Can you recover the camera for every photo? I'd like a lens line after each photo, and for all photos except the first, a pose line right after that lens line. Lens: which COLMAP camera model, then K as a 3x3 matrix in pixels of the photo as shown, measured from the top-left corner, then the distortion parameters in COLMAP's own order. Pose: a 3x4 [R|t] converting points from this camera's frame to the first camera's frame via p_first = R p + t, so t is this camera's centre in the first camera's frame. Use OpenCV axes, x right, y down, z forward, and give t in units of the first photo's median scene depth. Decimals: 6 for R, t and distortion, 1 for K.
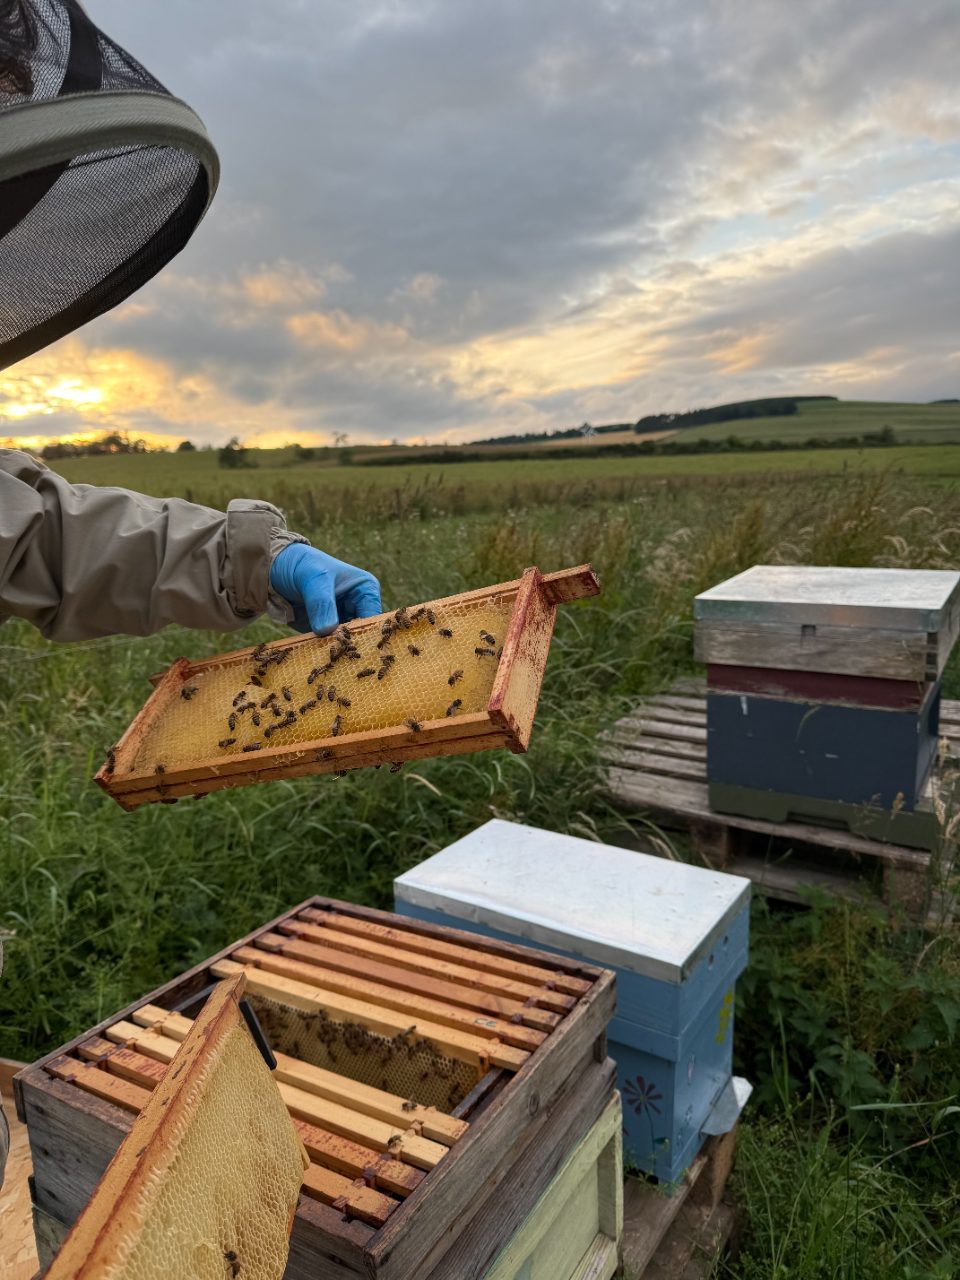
lens RADIAL K [[930.4, 0, 480.0], [0, 930.4, 640.0], [0, 0, 1]] dist [0.221650, -0.530974]
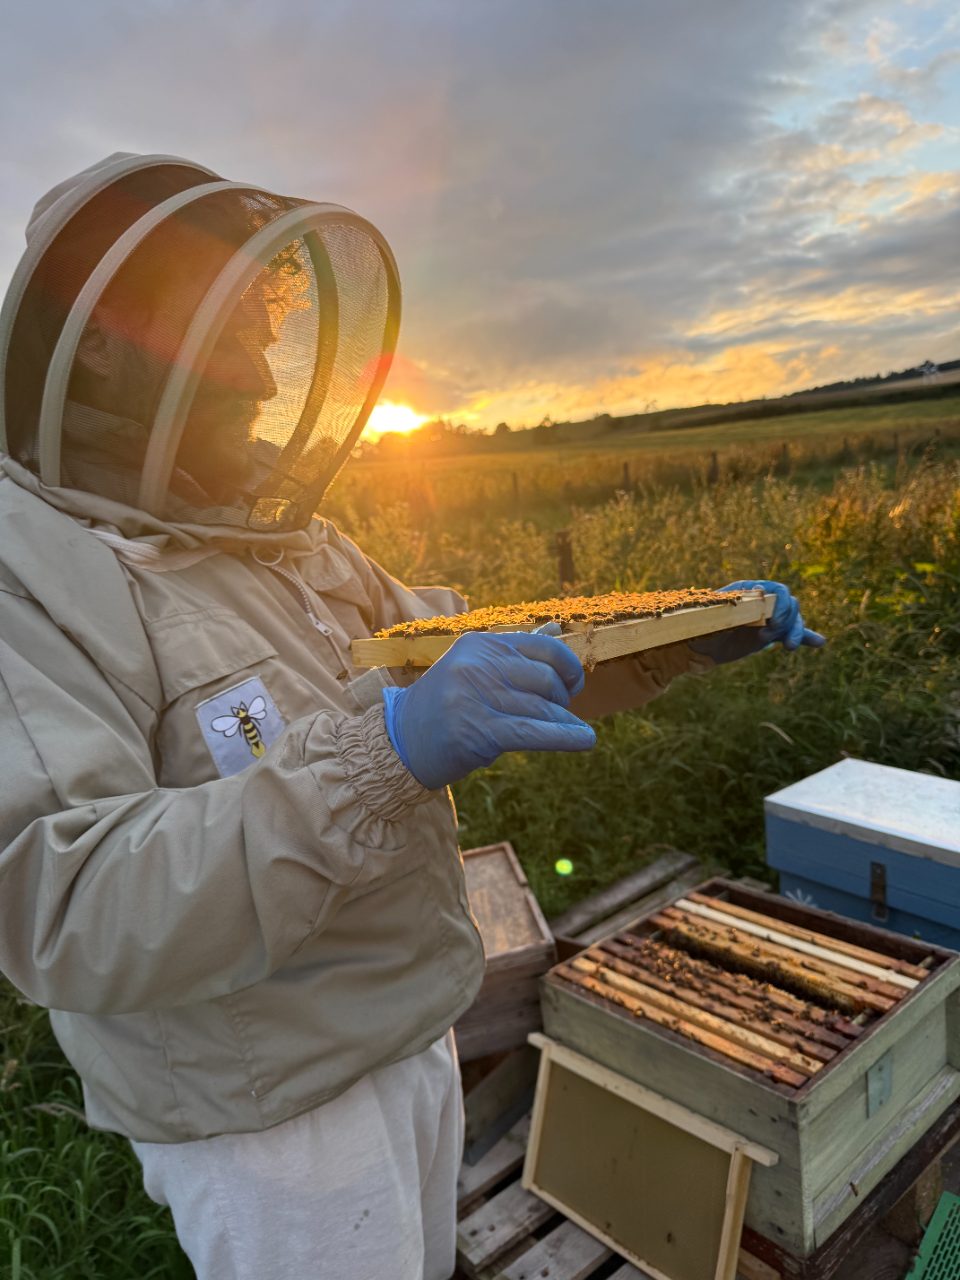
lens RADIAL K [[930.4, 0, 480.0], [0, 930.4, 640.0], [0, 0, 1]] dist [0.221650, -0.530974]
pose [[0.946229, -0.008586, -0.323383, -0.027002], [0.018992, 0.999398, 0.029036, 0.001472], [0.322939, -0.033617, 0.945823, -0.198167]]
